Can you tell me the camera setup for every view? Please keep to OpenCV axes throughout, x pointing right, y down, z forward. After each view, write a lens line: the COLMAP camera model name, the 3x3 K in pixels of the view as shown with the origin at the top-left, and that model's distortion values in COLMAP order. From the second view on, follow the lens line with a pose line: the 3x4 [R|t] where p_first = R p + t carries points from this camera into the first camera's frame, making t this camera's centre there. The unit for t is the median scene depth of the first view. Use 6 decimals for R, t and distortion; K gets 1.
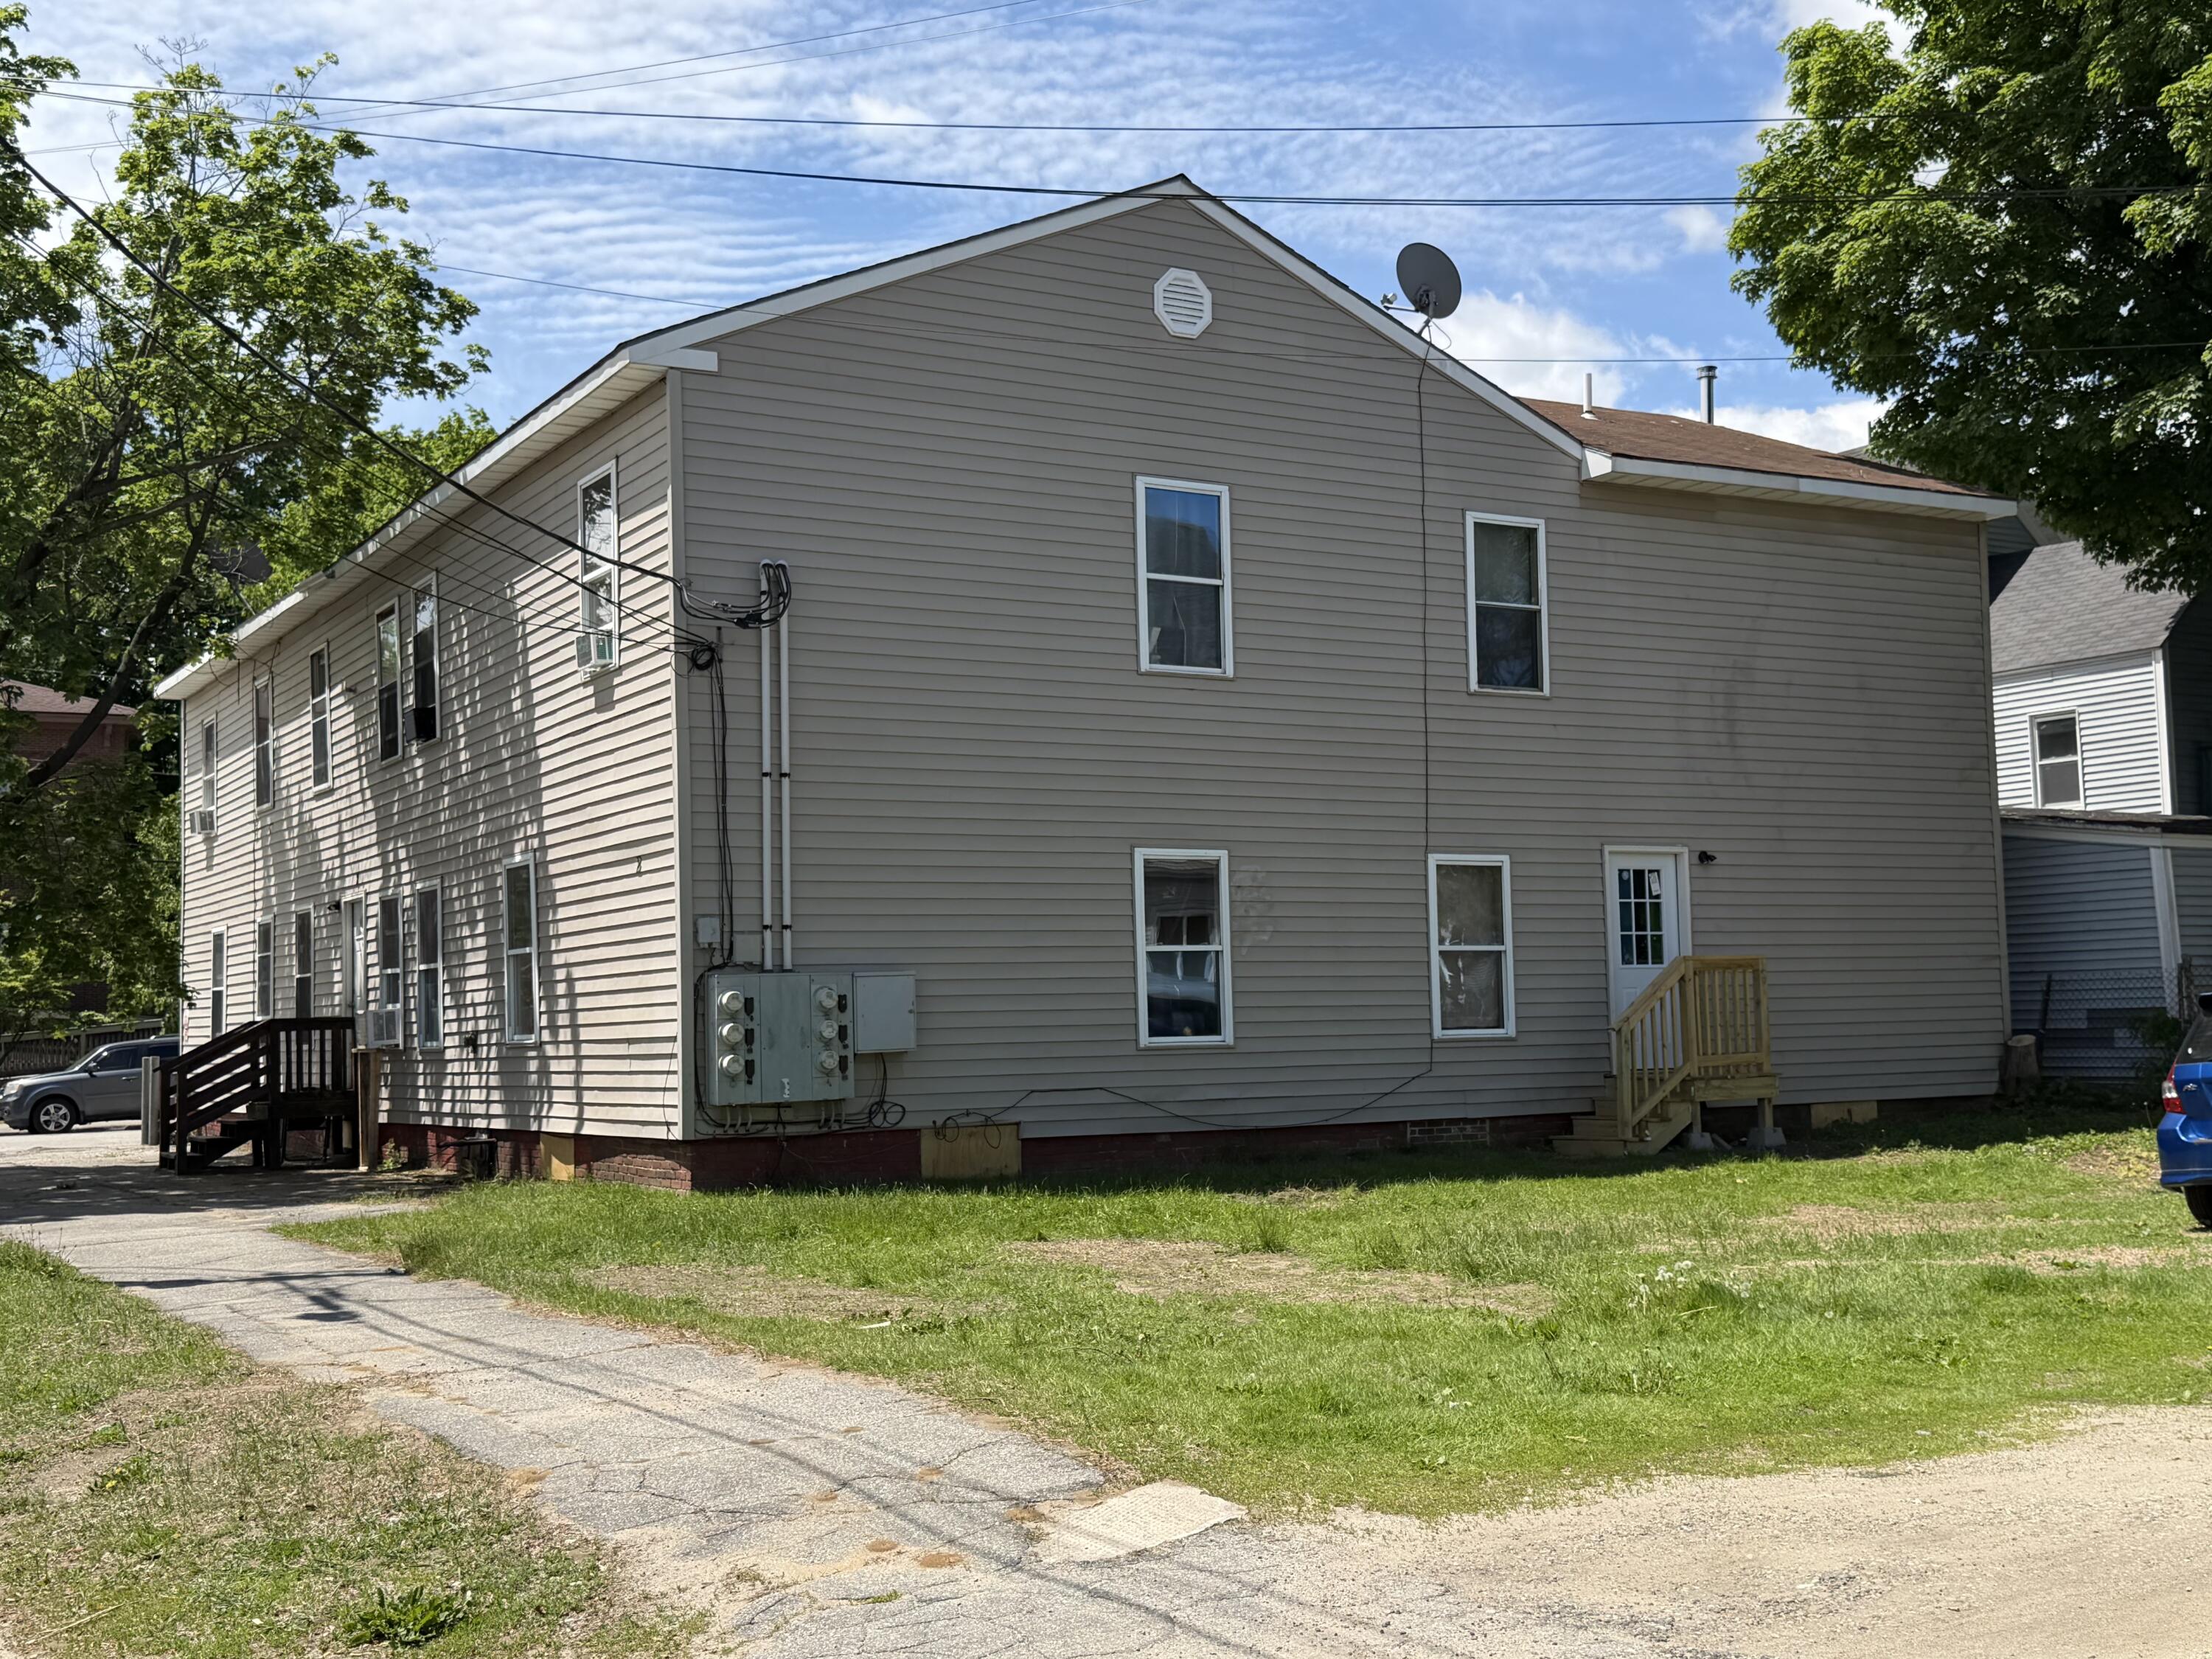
lens RADIAL K [[2483.0, 0, 1106.0], [0, 2483.0, 829.5], [0, 0, 1]] dist [0.004193, 0.002463]
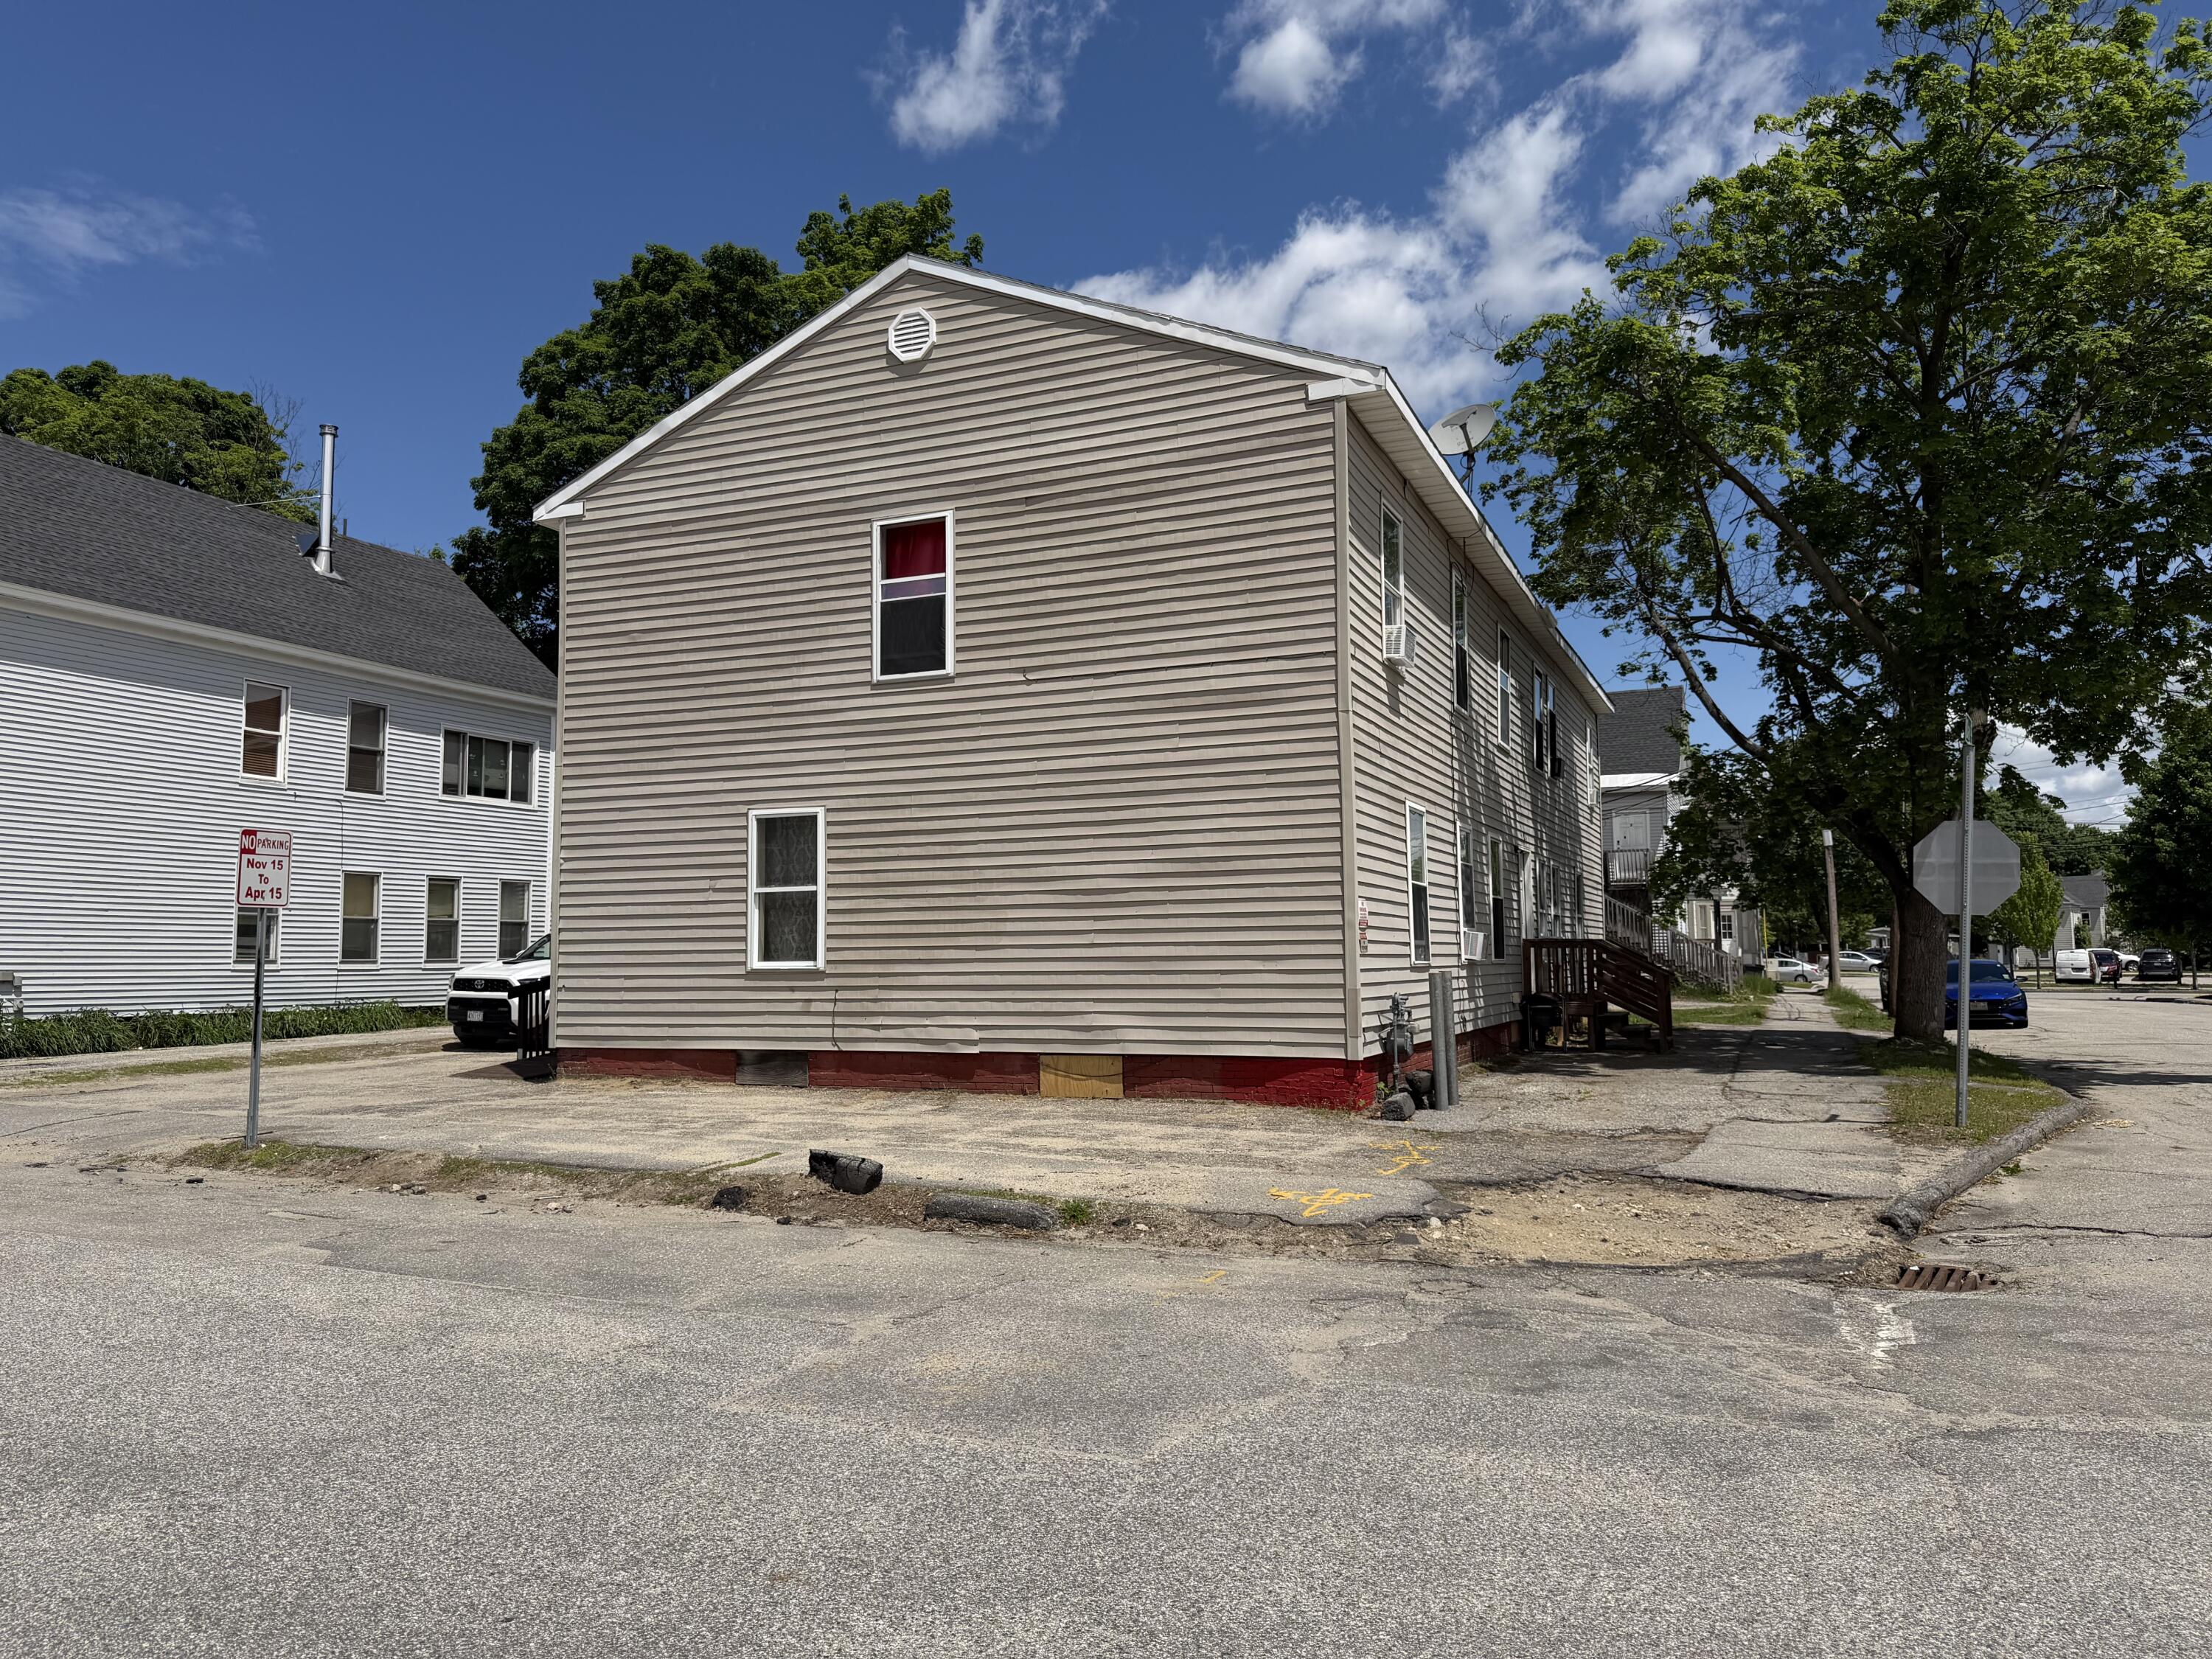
lens RADIAL K [[1541.4, 0, 1107.2], [0, 1541.4, 824.0], [0, 0, 1]] dist [0.165135, -0.320616]
pose [[-0.587557, 0.097863, 0.803243, -1.082284], [-0.044602, 0.987234, -0.152904, 0.194584], [-0.807953, -0.125666, -0.575691, 2.131241]]
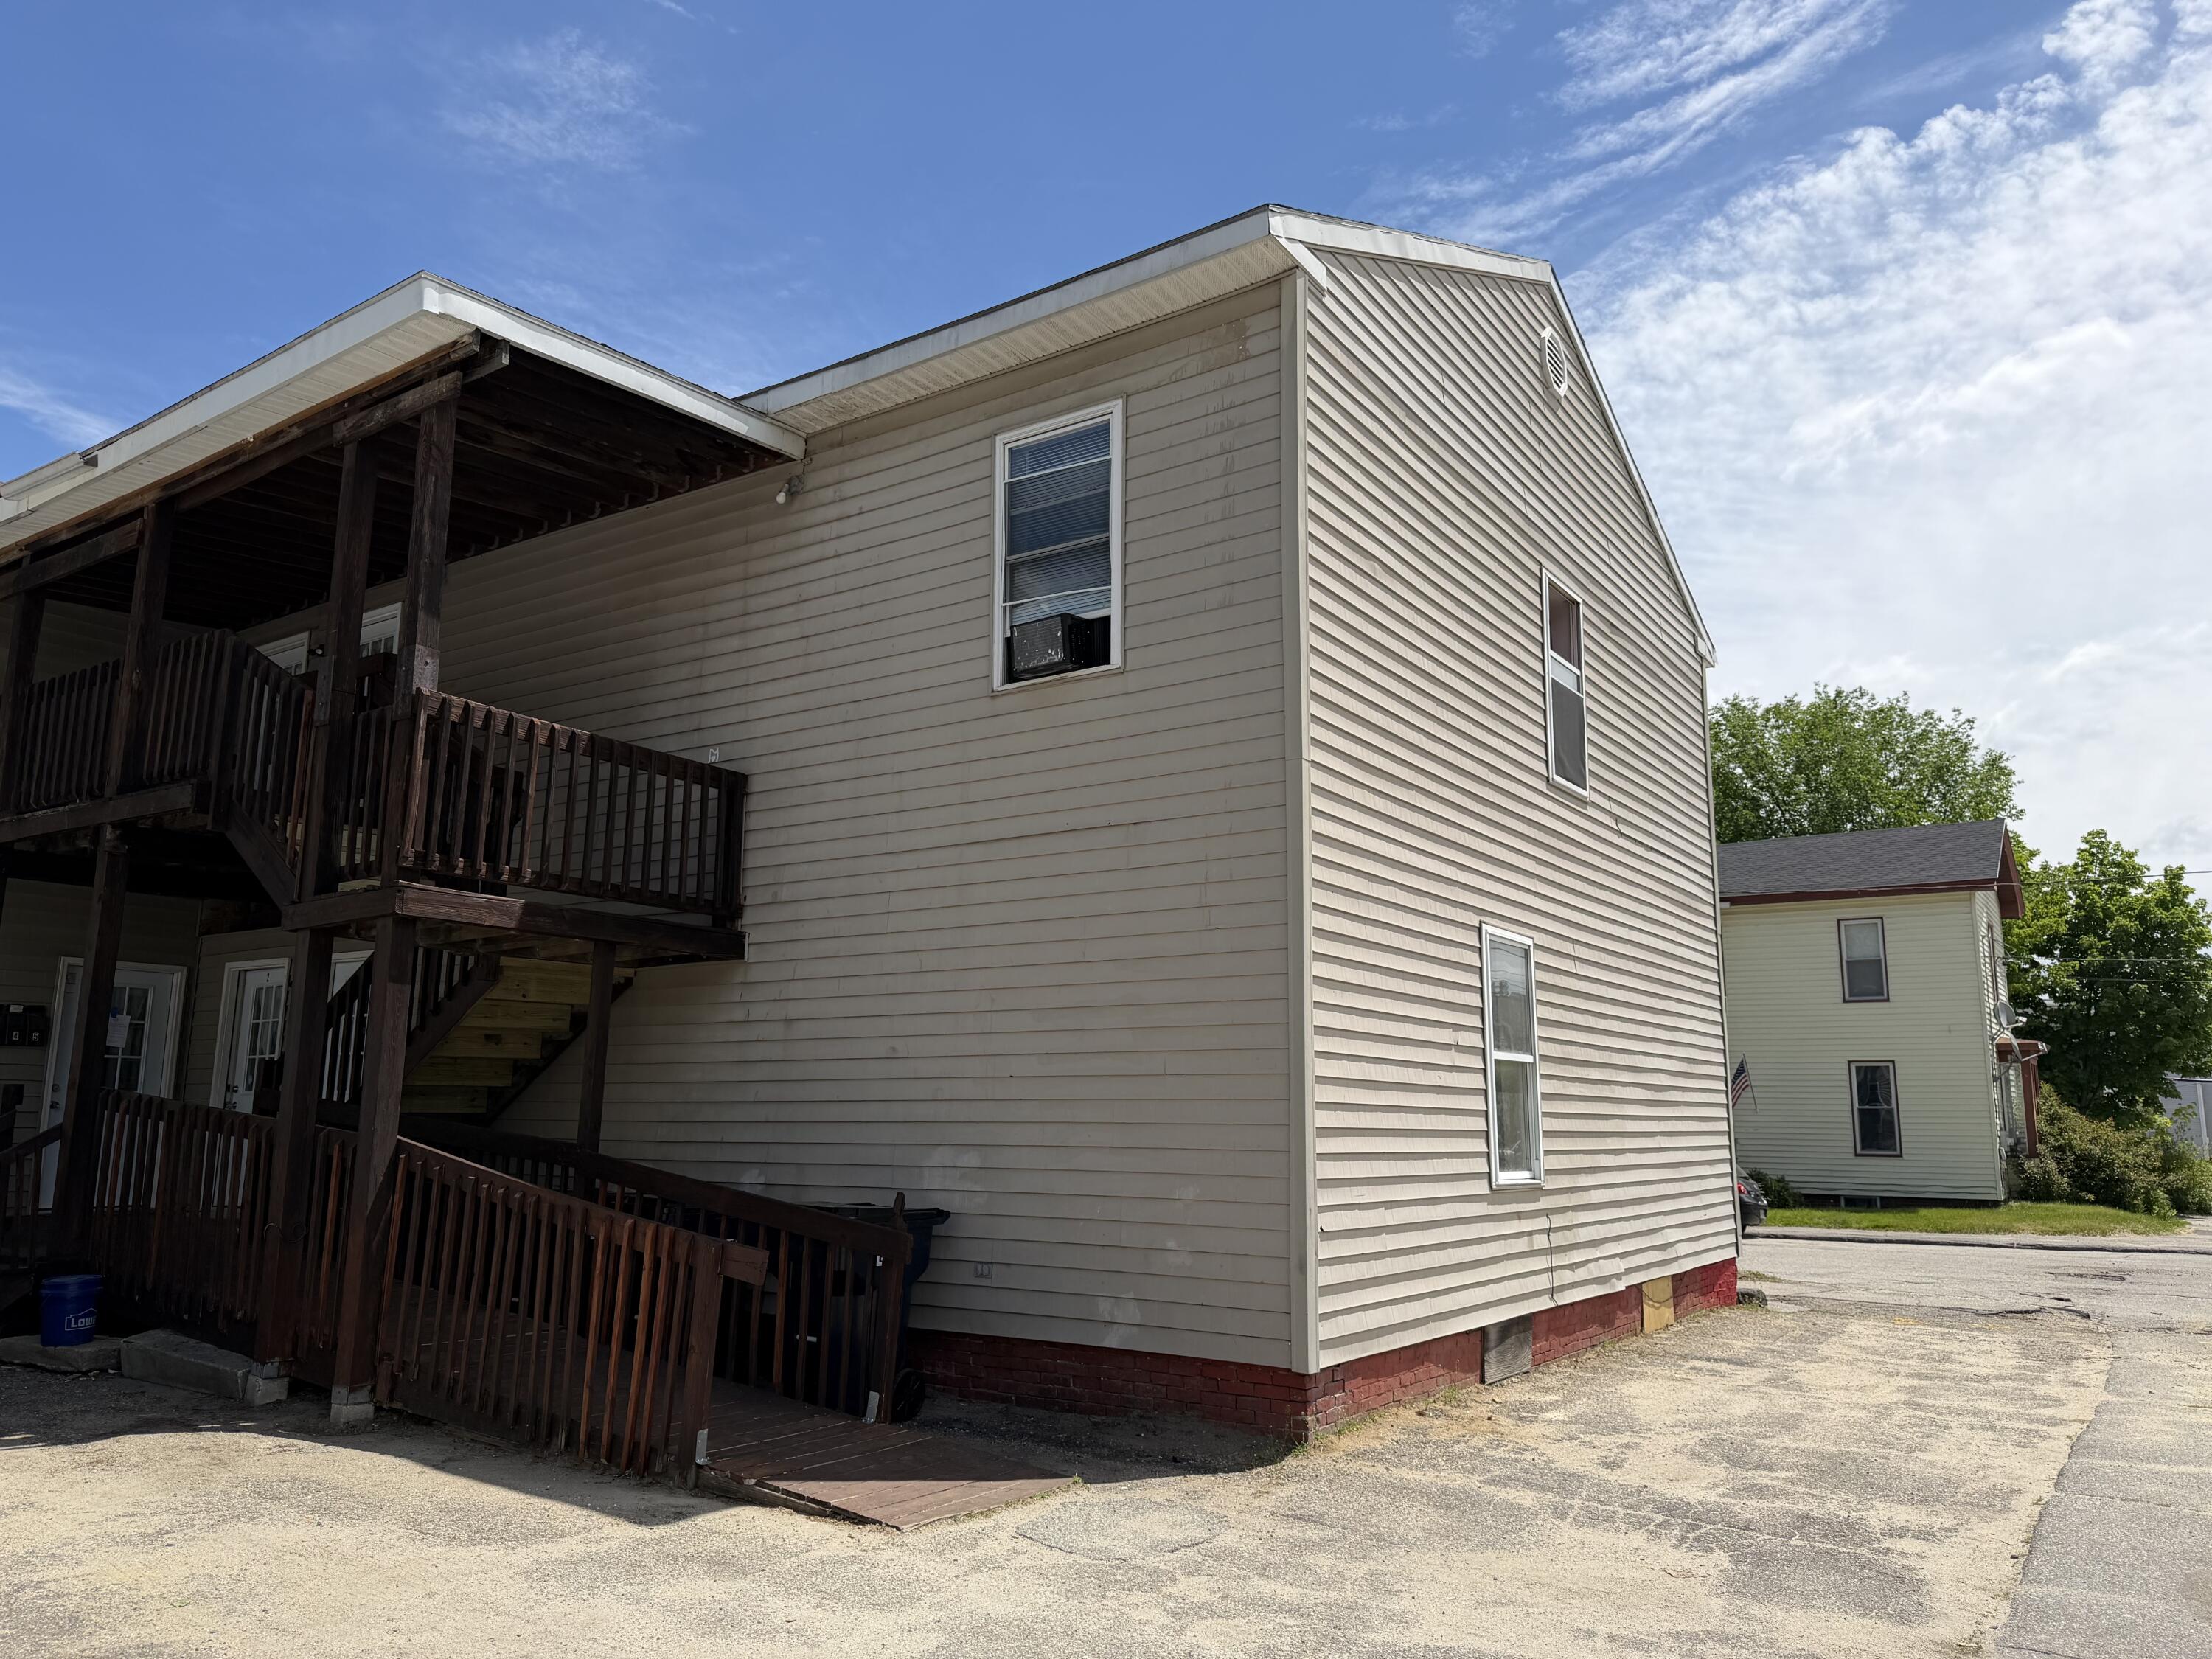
lens RADIAL K [[1546.7, 0, 1105.4], [0, 1546.7, 832.9], [0, 0, 1]] dist [0.161393, -0.308376]
pose [[-0.903233, -0.064367, -0.424295, -0.059789], [0.045304, 0.968861, -0.243423, 0.163377], [0.426752, -0.239091, -0.872192, 2.209633]]
